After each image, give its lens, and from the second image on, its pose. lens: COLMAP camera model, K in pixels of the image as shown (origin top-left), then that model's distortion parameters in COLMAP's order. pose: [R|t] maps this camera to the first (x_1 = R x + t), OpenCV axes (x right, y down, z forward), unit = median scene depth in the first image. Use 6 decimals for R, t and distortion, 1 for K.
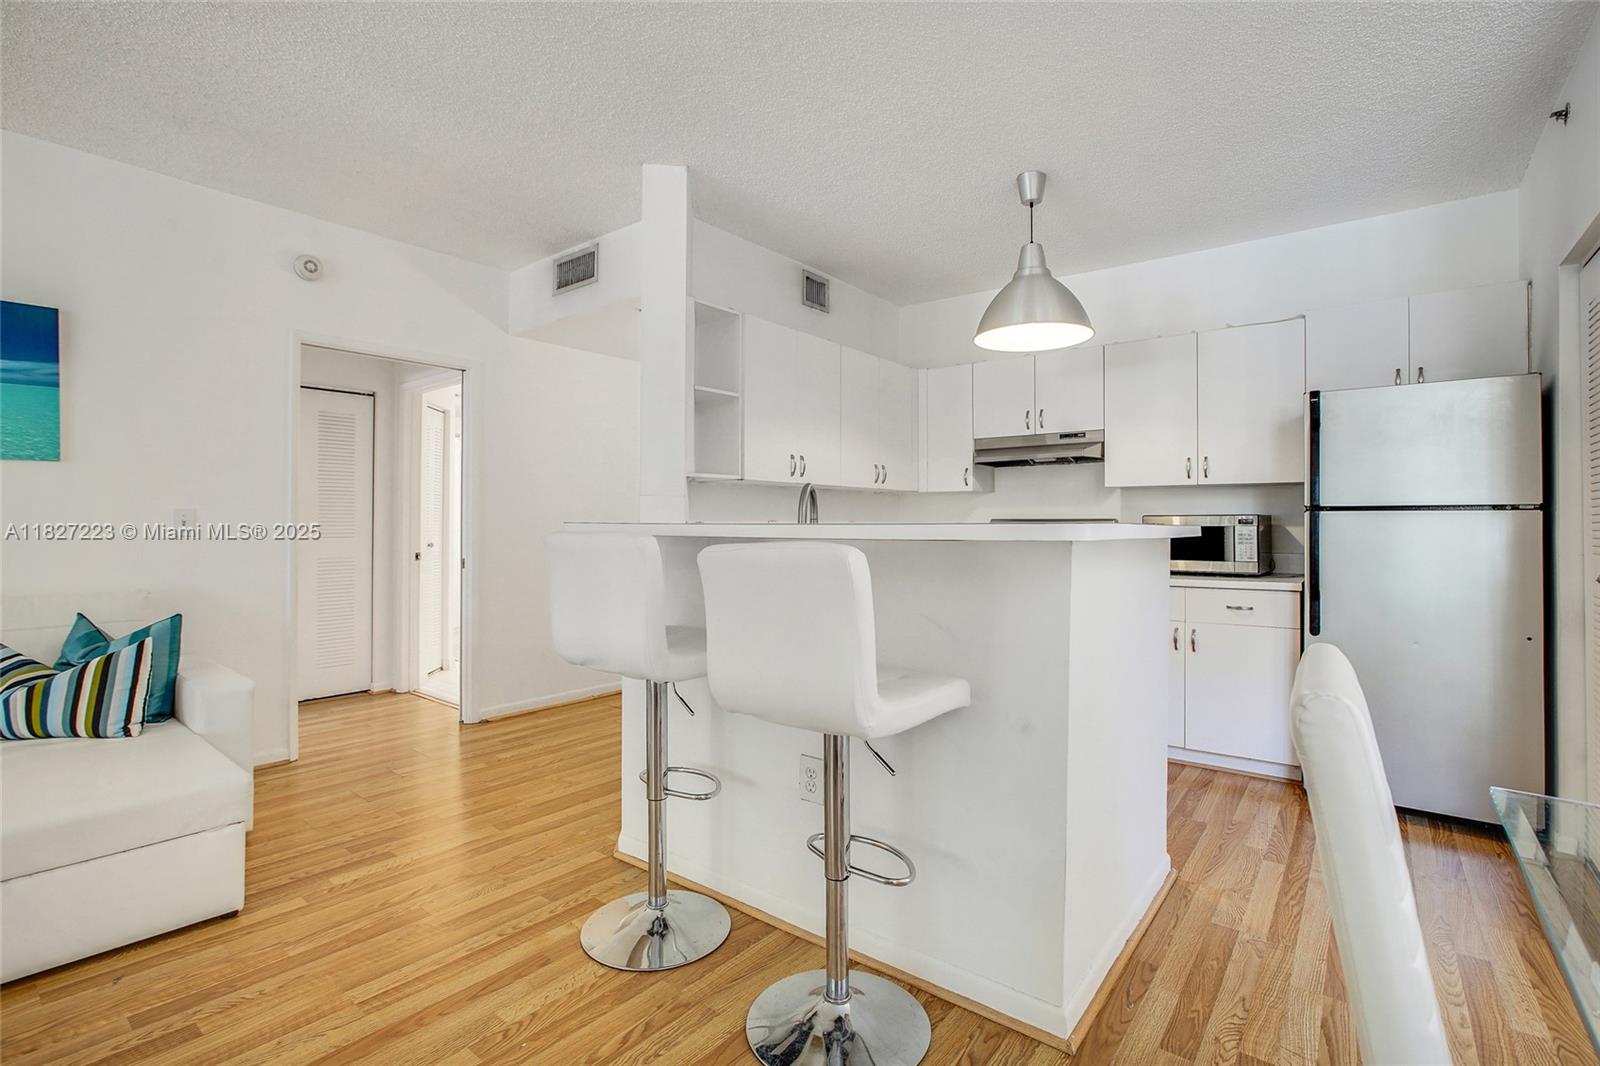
lens RADIAL K [[738.6, 0, 800.0], [0, 738.6, 533.0], [0, 0, 1]] dist [-0.059095, 0.027345]
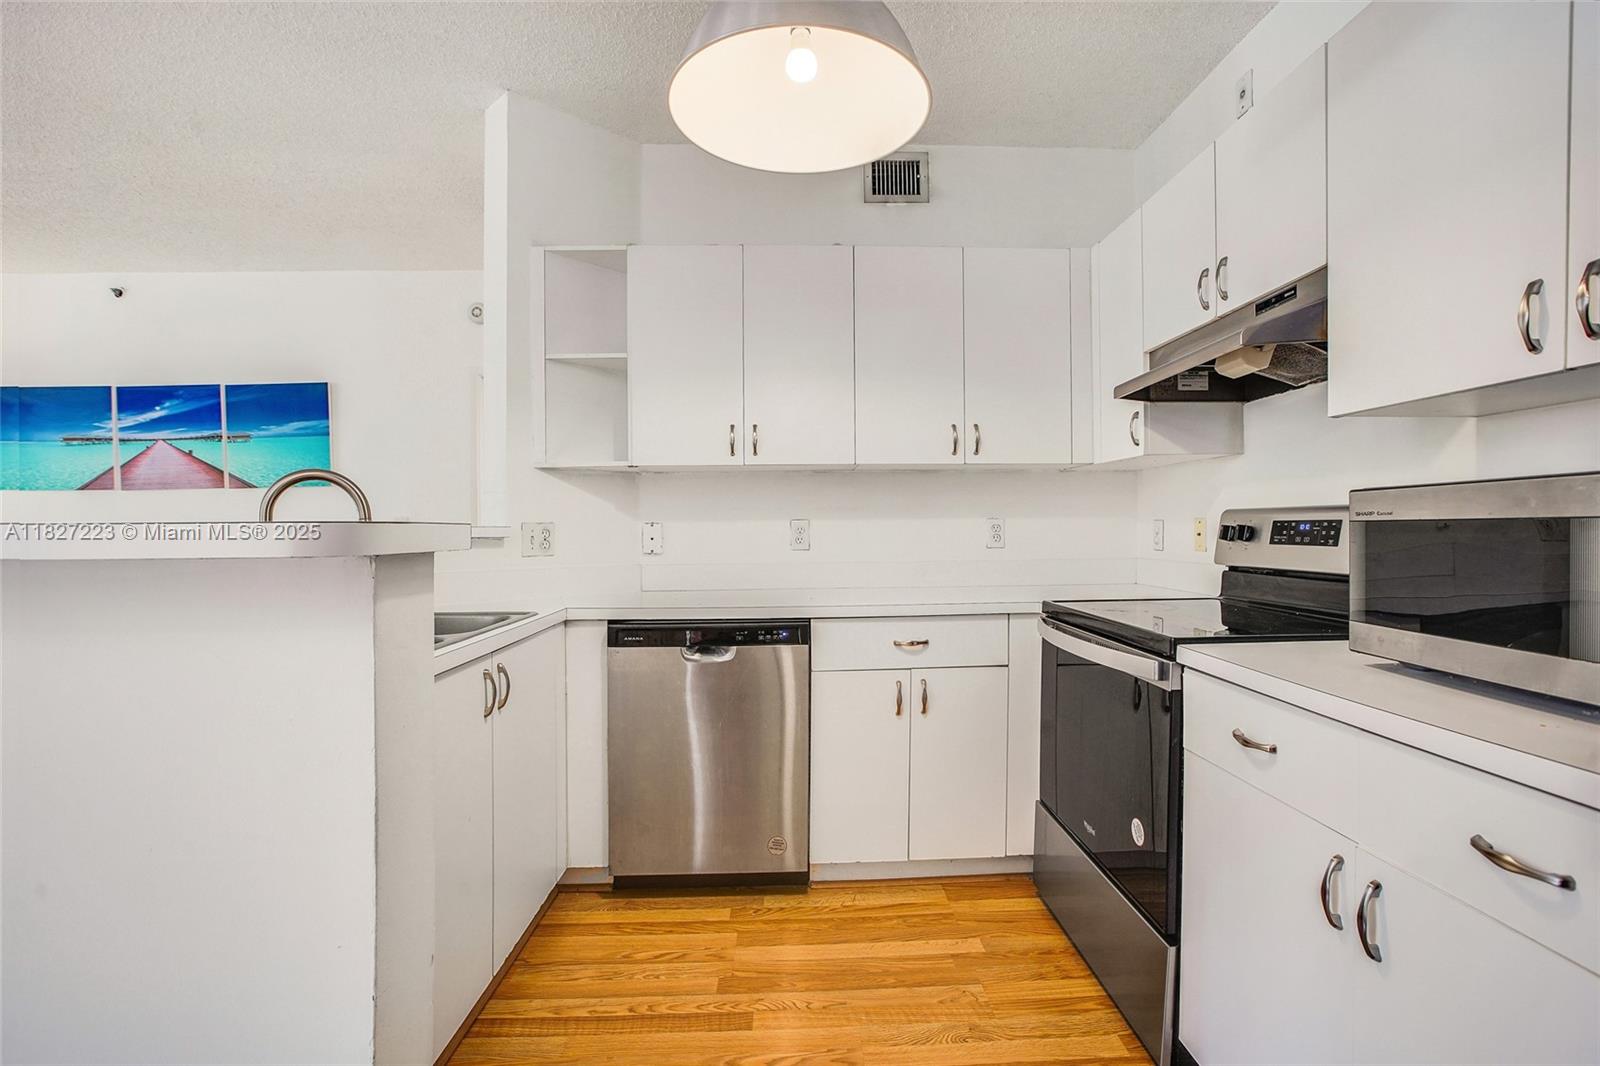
lens RADIAL K [[738.6, 0, 800.0], [0, 738.6, 533.0], [0, 0, 1]] dist [-0.059095, 0.027345]
pose [[0.657034, -0.000828, -0.753860, 0.603841], [-0.000486, 0.999999, -0.001522, -0.002452], [0.753860, 0.001366, 0.657033, 0.641584]]
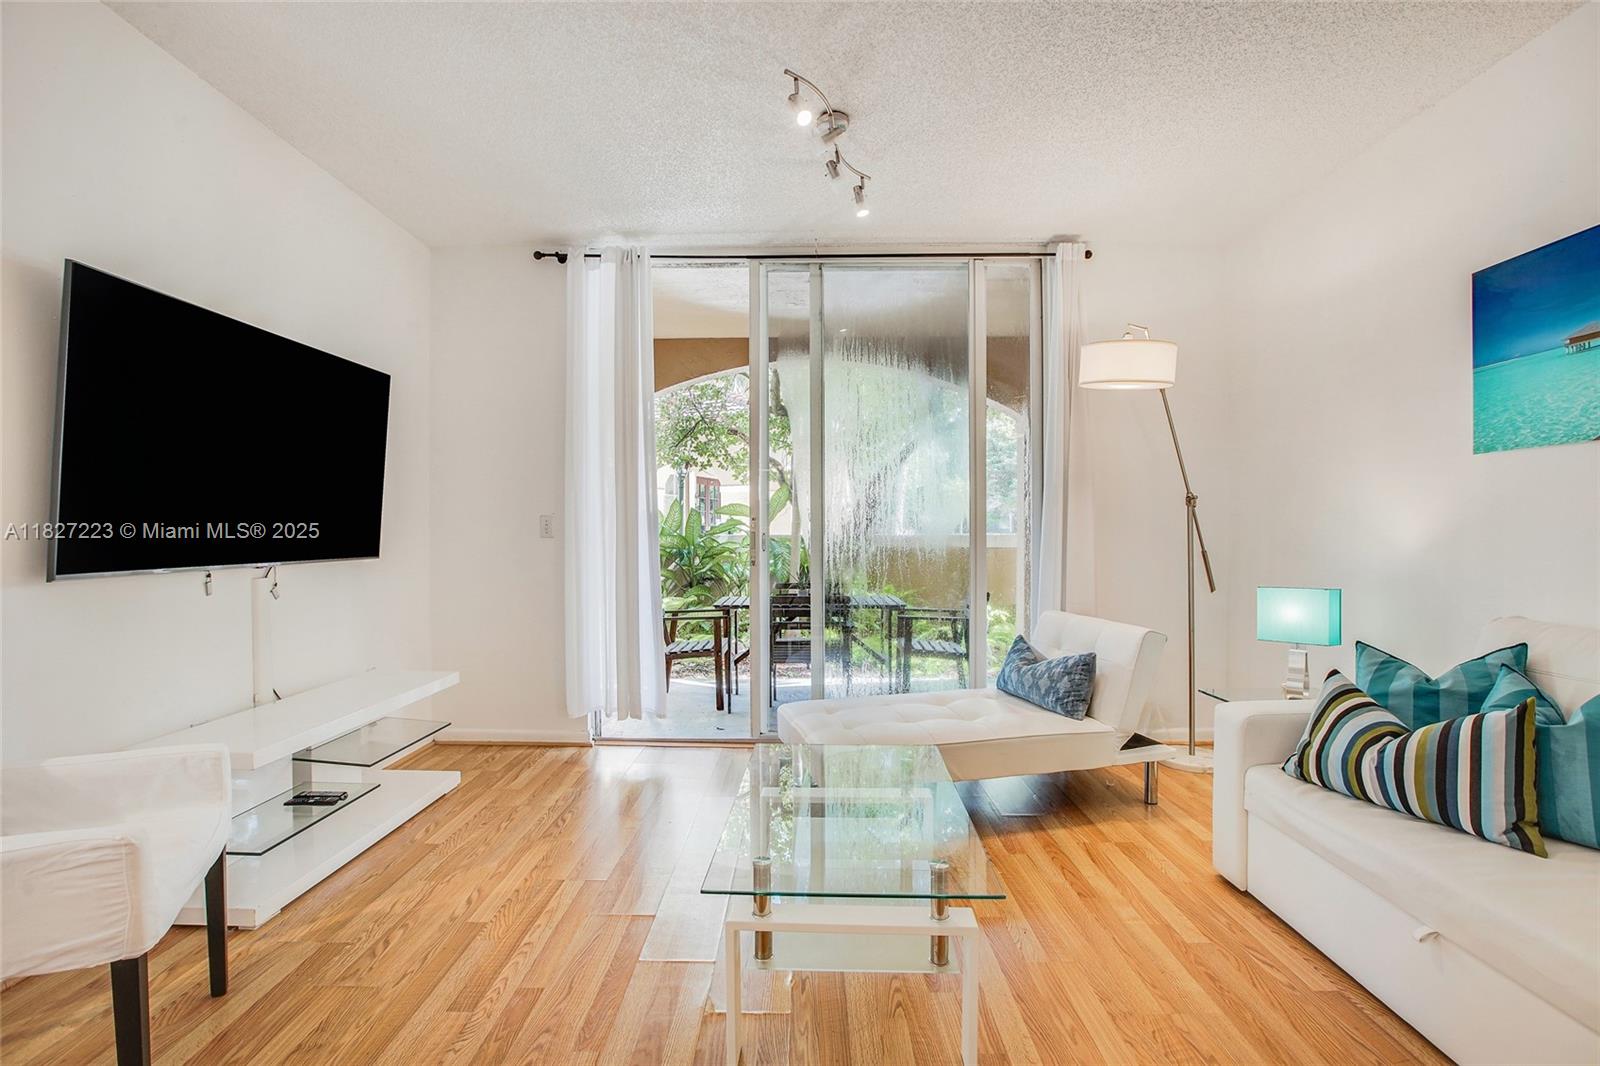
lens RADIAL K [[725.9, 0, 800.0], [0, 725.9, 533.0], [0, 0, 1]] dist [-0.084503, 0.027032]
pose [[-0.781718, 0.010095, -0.623551, -0.280761], [-0.001006, 0.999847, 0.017449, -0.009352], [0.623631, 0.014268, -0.781588, 0.538625]]
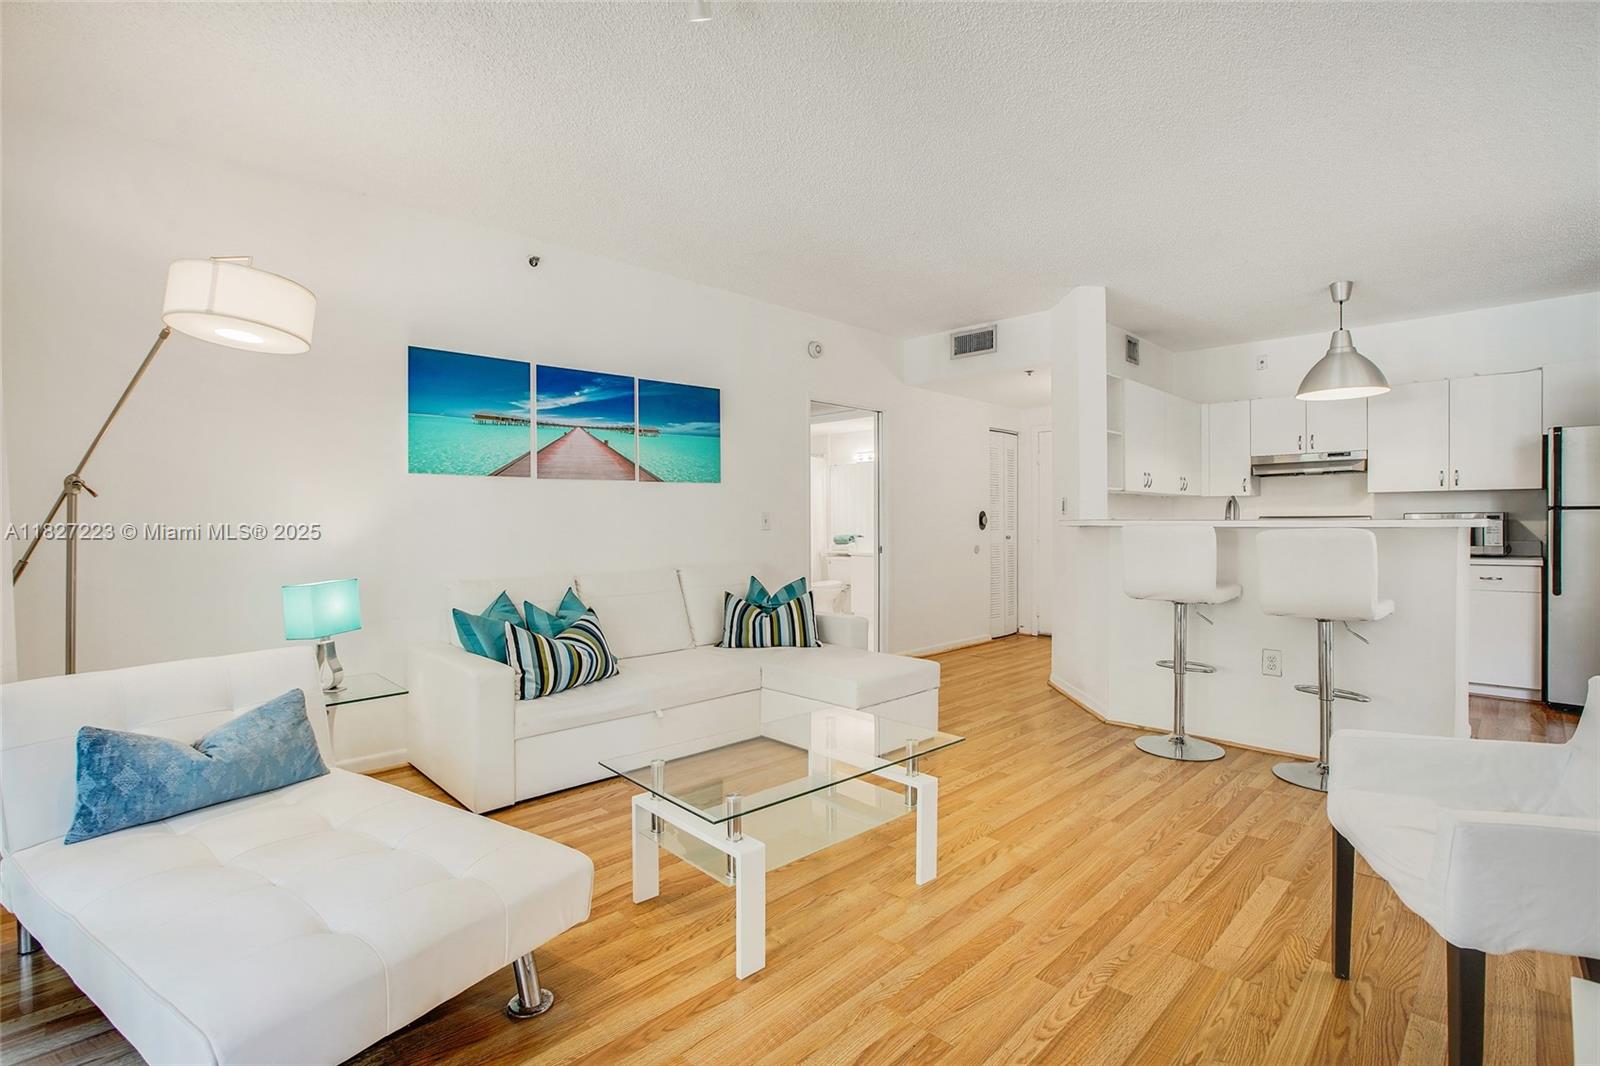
lens RADIAL K [[738.6, 0, 800.0], [0, 738.6, 533.0], [0, 0, 1]] dist [-0.059095, 0.027345]
pose [[0.993081, -0.002776, -0.117395, -0.563273], [0.003099, 0.999992, 0.002566, 0.007179], [0.117387, -0.002912, 0.993082, -0.539328]]
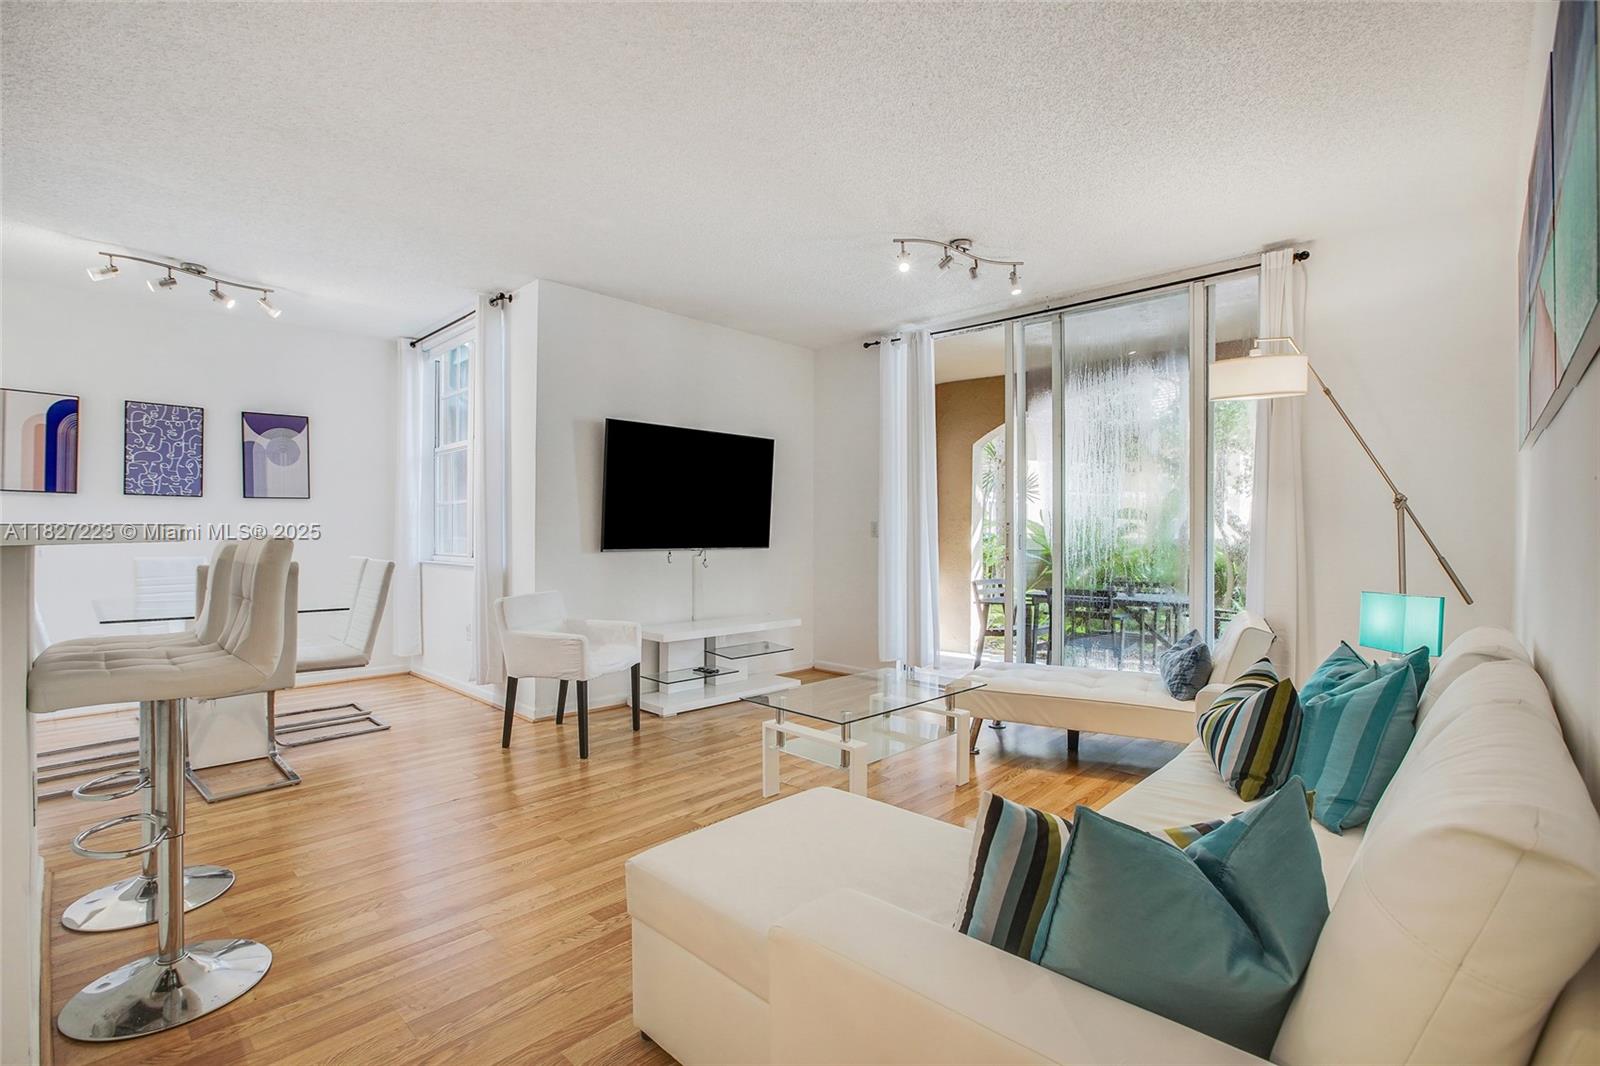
lens RADIAL K [[725.9, 0, 800.0], [0, 725.9, 533.0], [0, 0, 1]] dist [-0.084503, 0.027032]
pose [[-0.996739, 0.002821, 0.080645, -0.641173], [0.003957, 0.999895, 0.013929, -0.014815], [-0.080597, 0.014203, -0.996646, 1.091176]]
